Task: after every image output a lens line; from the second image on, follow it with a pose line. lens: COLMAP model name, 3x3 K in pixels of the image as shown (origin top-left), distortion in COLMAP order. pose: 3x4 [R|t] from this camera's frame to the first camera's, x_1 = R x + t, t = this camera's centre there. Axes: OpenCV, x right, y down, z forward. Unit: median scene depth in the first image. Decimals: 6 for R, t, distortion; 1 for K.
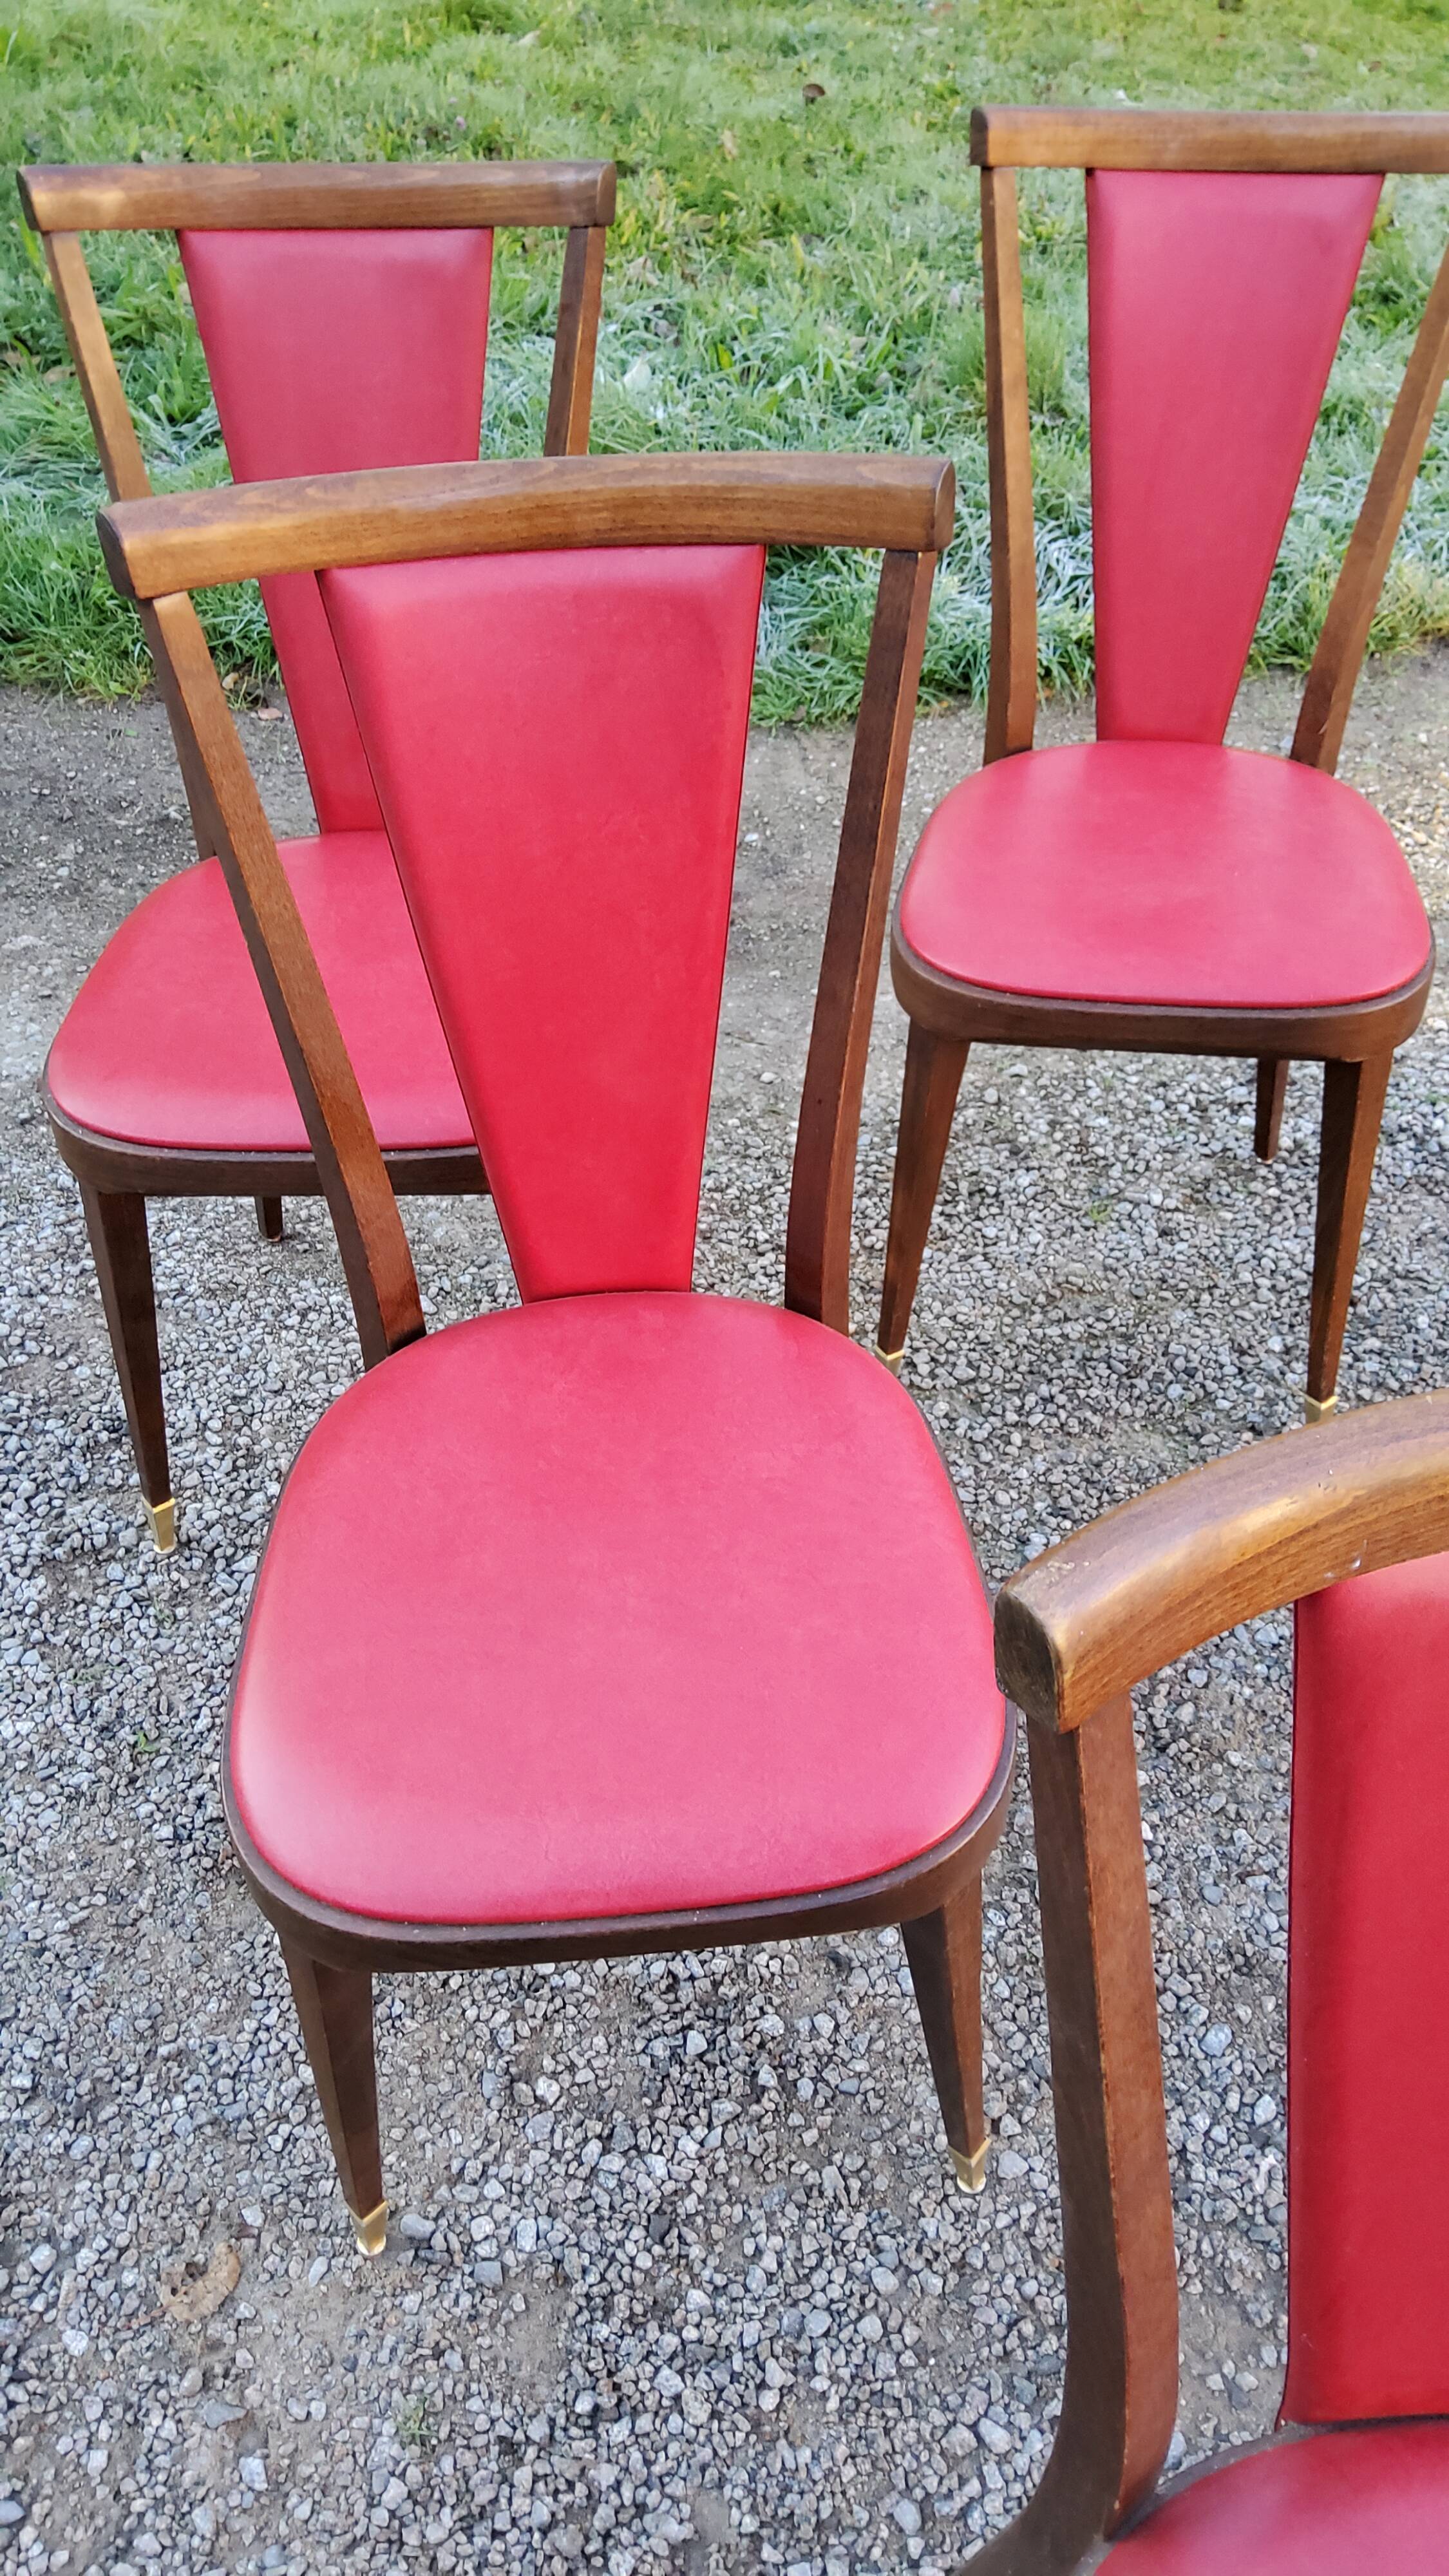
lens RADIAL K [[1944.9, 0, 692.1], [0, 1944.9, 1272.0], [0, 0, 1]] dist [0.065609, -0.110680]
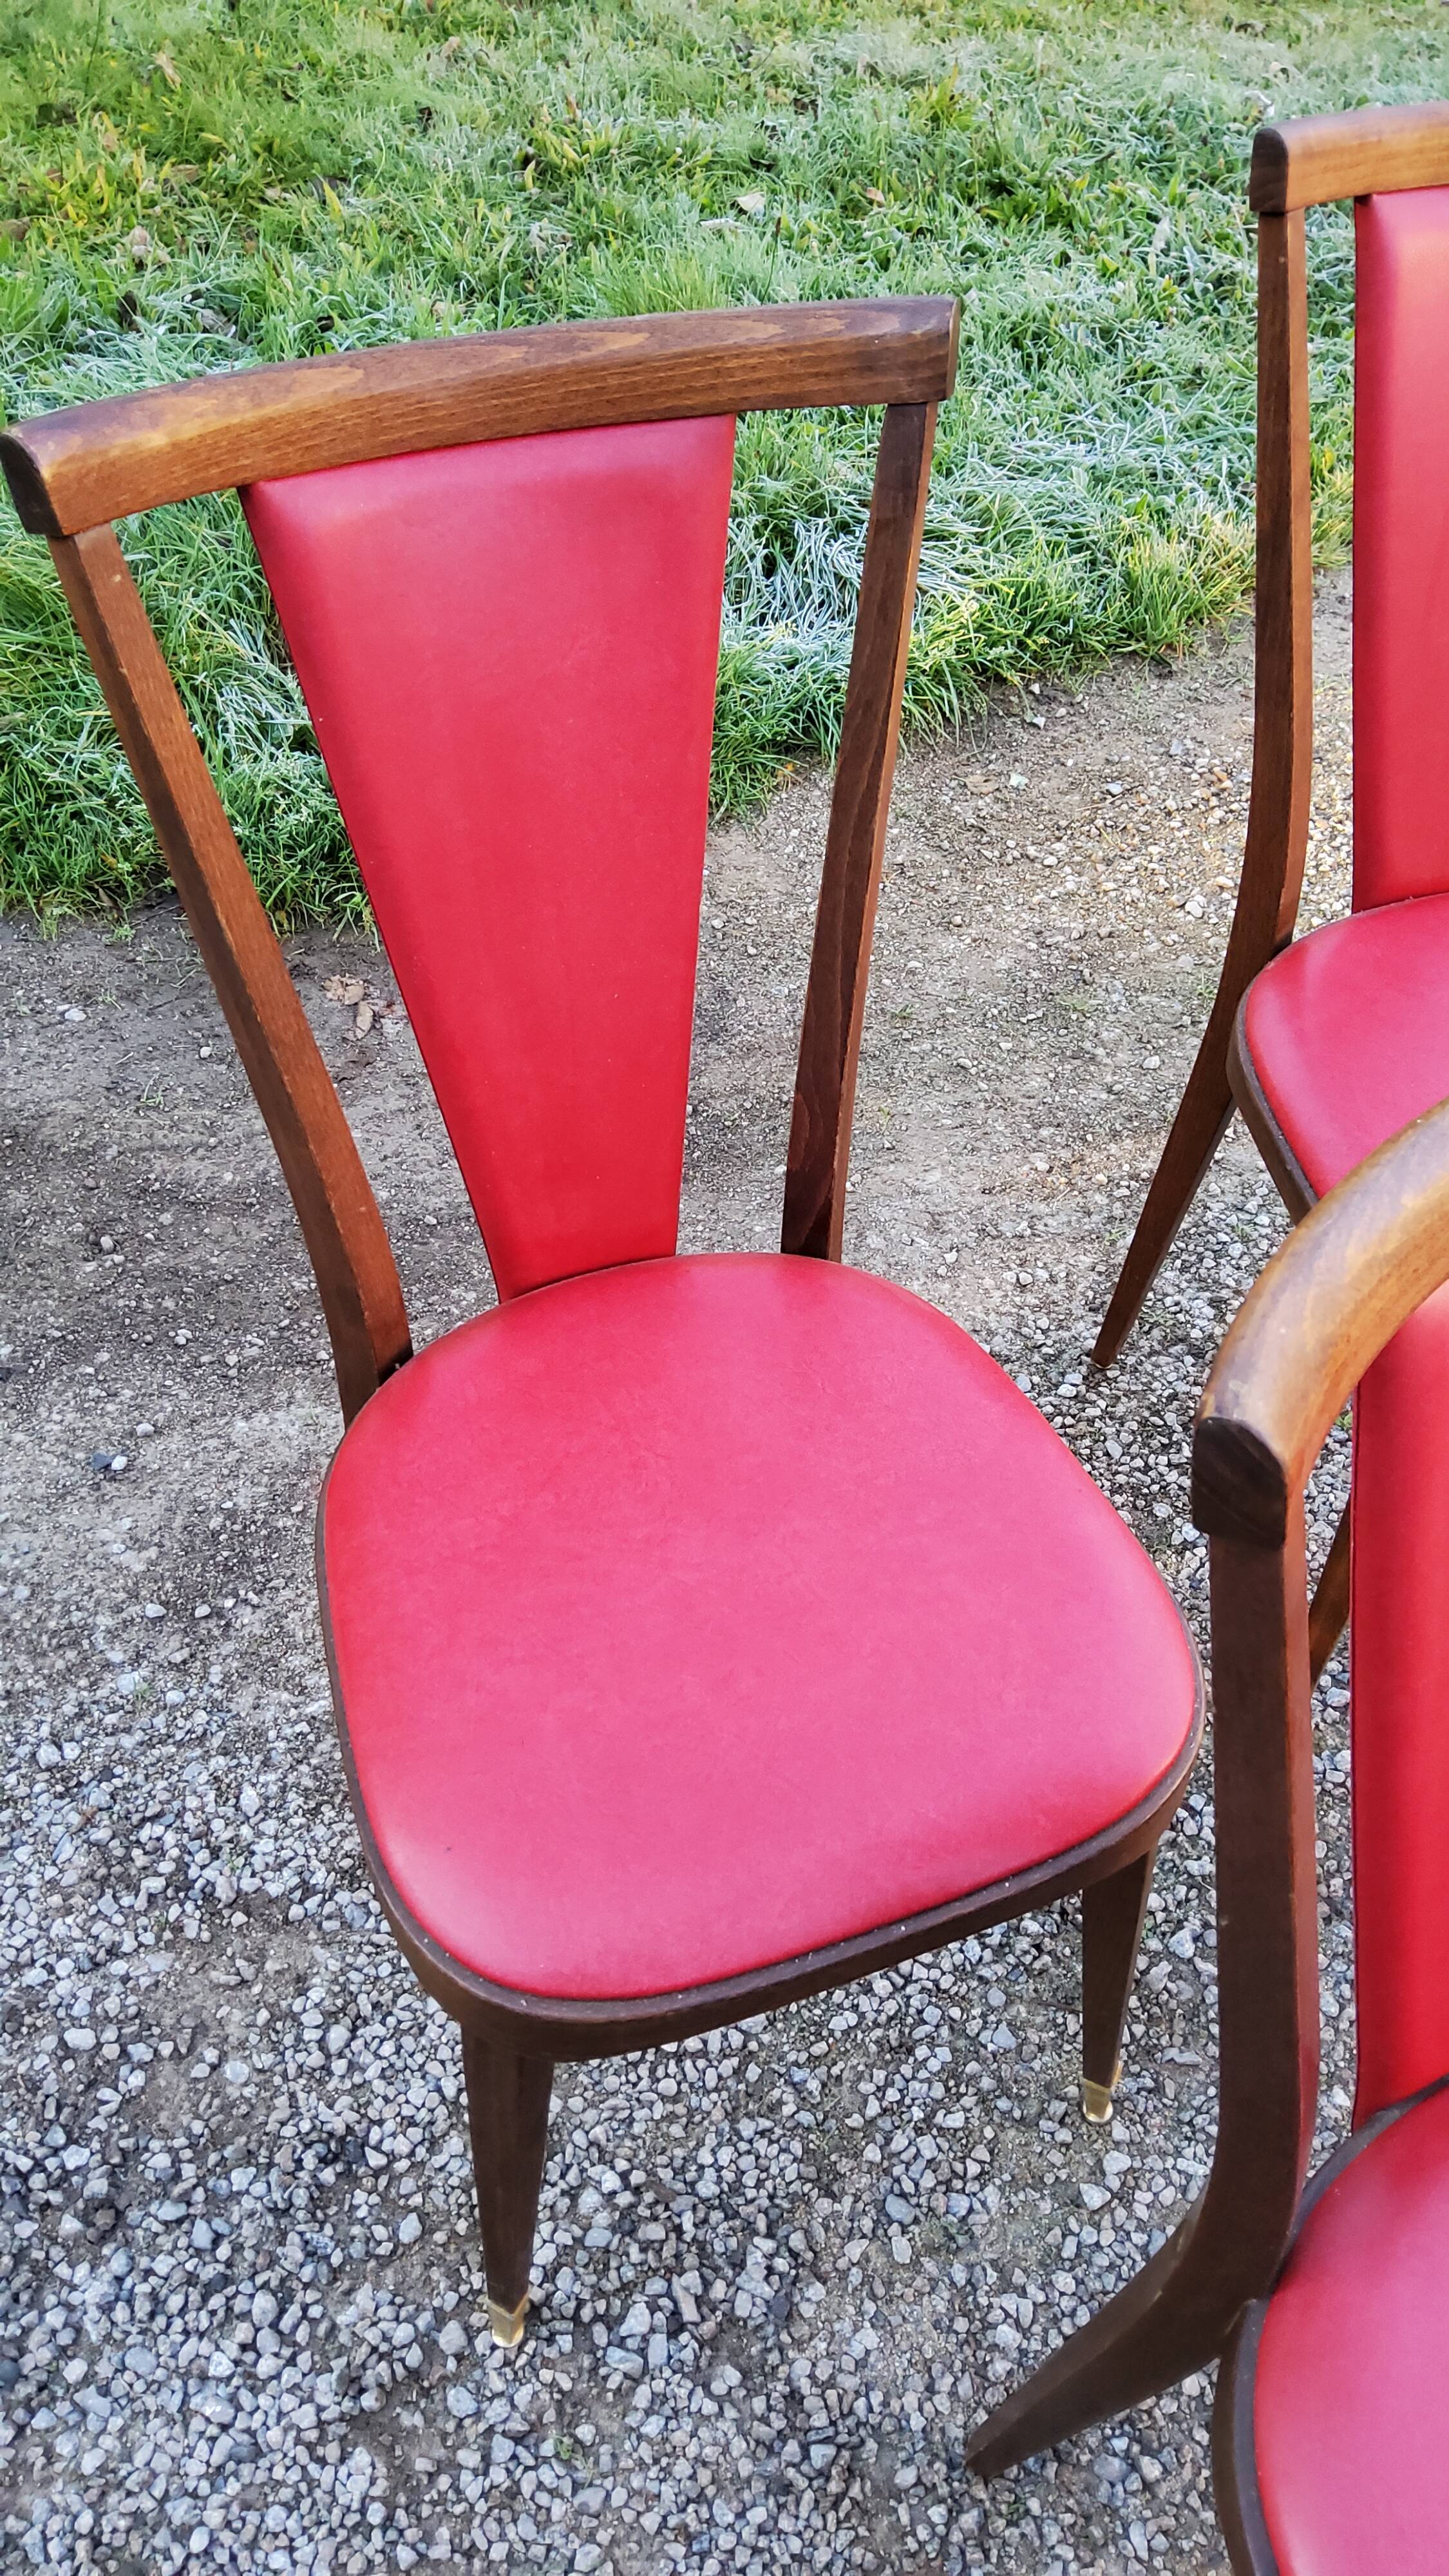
lens RADIAL K [[1944.9, 0, 666.8], [0, 1944.9, 1331.0], [0, 0, 1]] dist [0.065609, -0.110680]
pose [[0.936553, -0.250233, 0.245461, -0.294115], [0.230626, 0.967241, 0.106097, -0.255352], [-0.263969, -0.042756, 0.963583, 0.330322]]
